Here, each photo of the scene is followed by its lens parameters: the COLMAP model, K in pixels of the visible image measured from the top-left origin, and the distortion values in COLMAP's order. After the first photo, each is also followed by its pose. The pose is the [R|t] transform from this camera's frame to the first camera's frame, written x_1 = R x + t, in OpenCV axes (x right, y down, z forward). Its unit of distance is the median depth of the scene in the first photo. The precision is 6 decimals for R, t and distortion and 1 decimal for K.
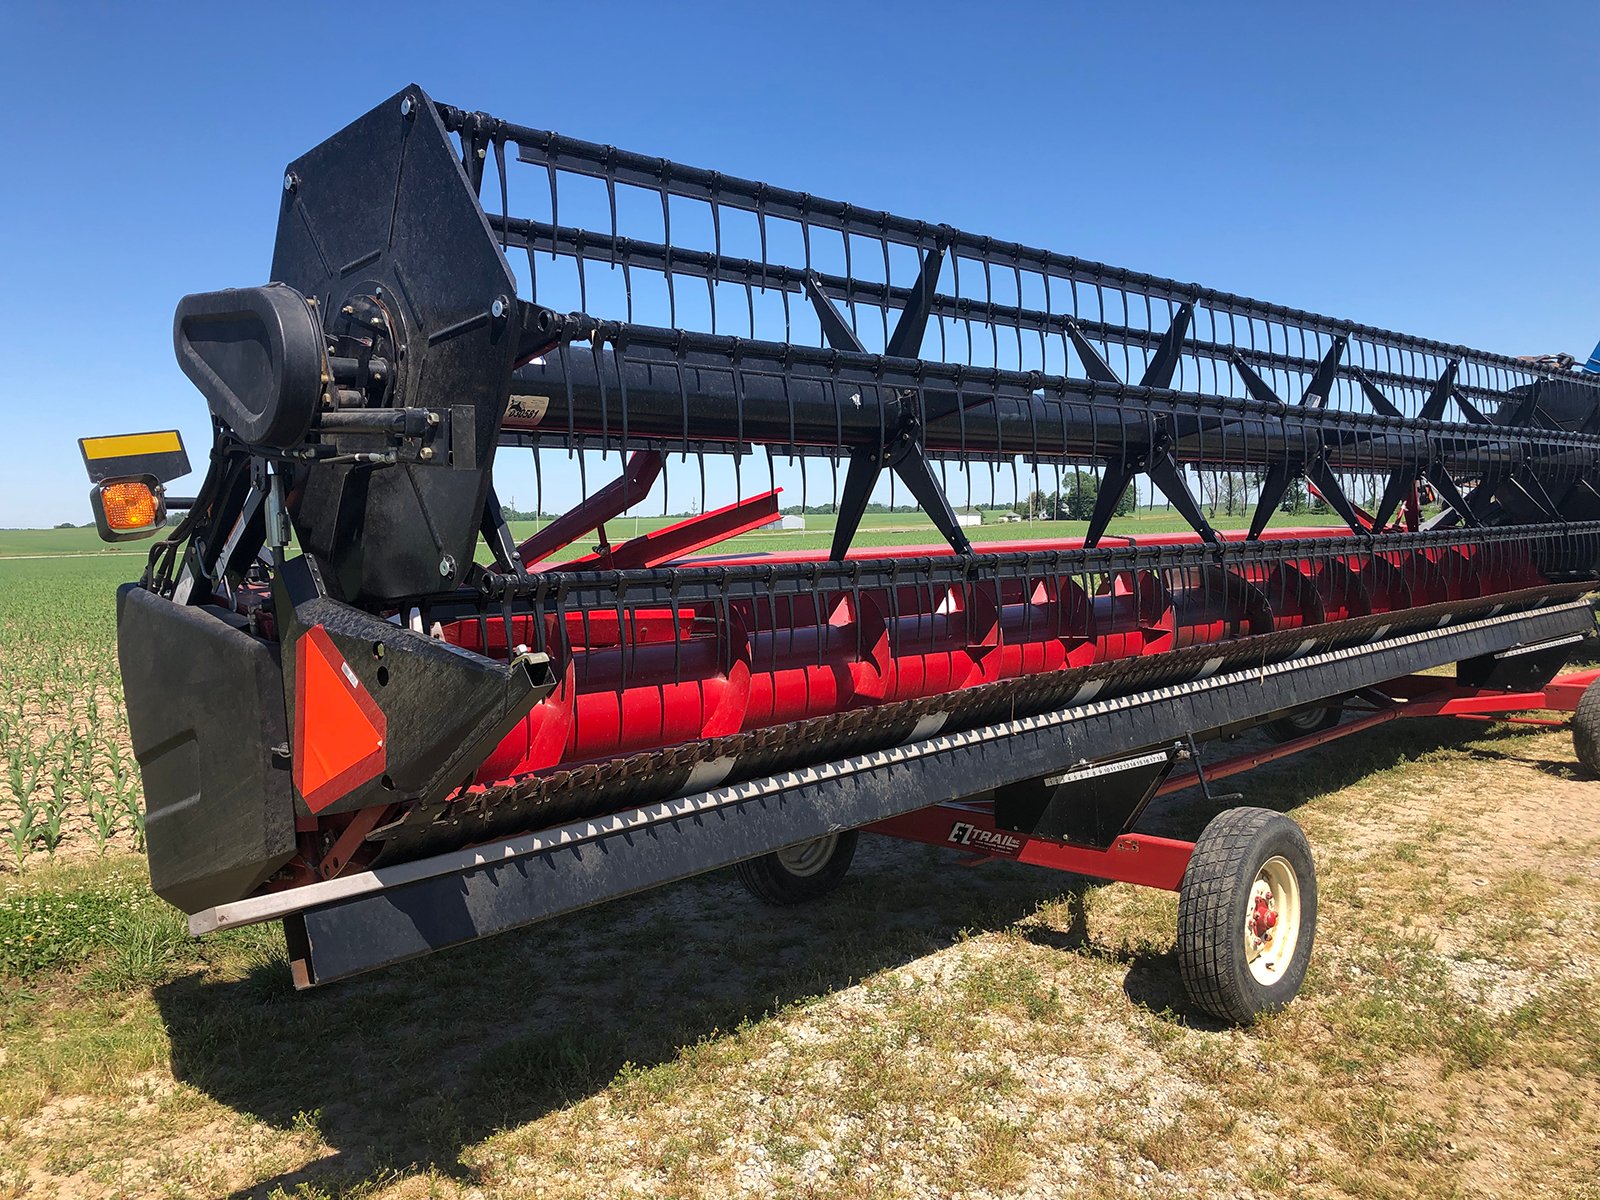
lens RADIAL K [[1346.8, 0, 800.0], [0, 1346.8, 600.0], [0, 0, 1]] dist [0.054539, -0.083856]
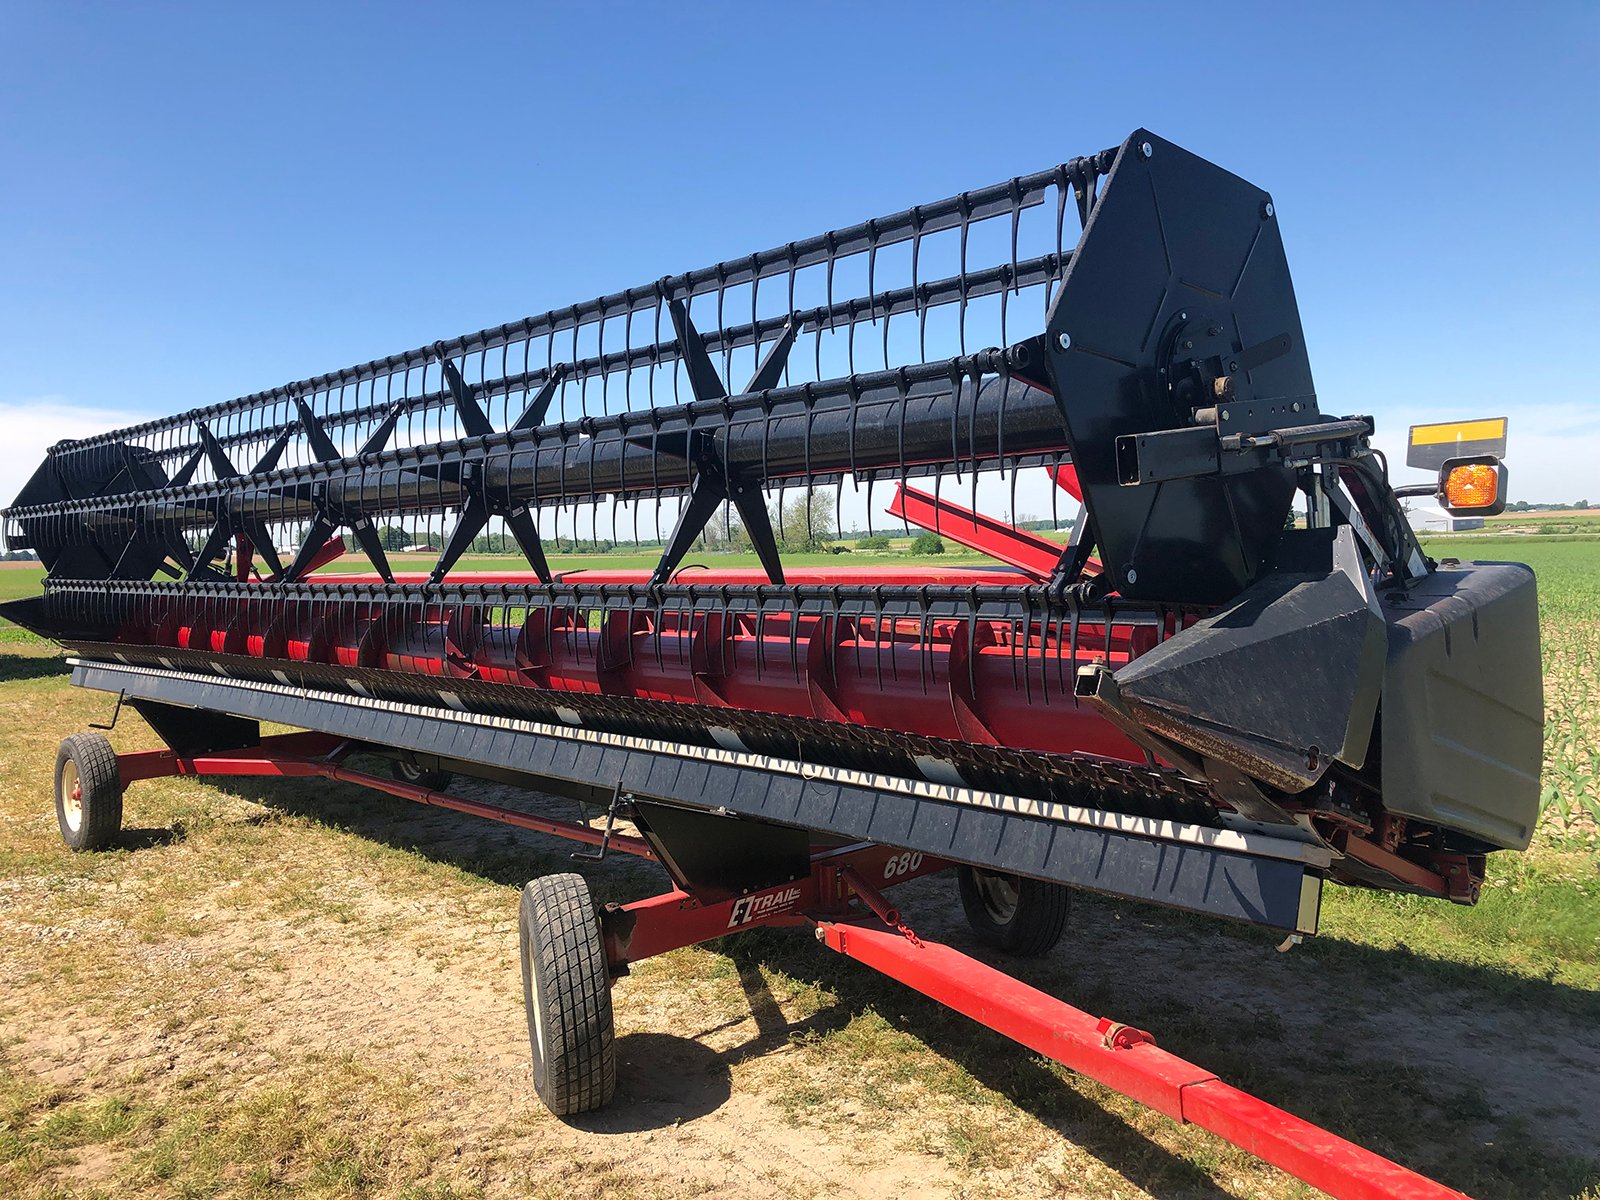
lens RADIAL K [[1346.8, 0, 800.0], [0, 1346.8, 600.0], [0, 0, 1]] dist [0.054539, -0.083856]
pose [[-0.105200, 0.056089, -0.992868, 1.216244], [-0.036238, 0.997529, 0.060192, -0.094393], [0.993791, 0.042312, -0.102908, 1.277067]]
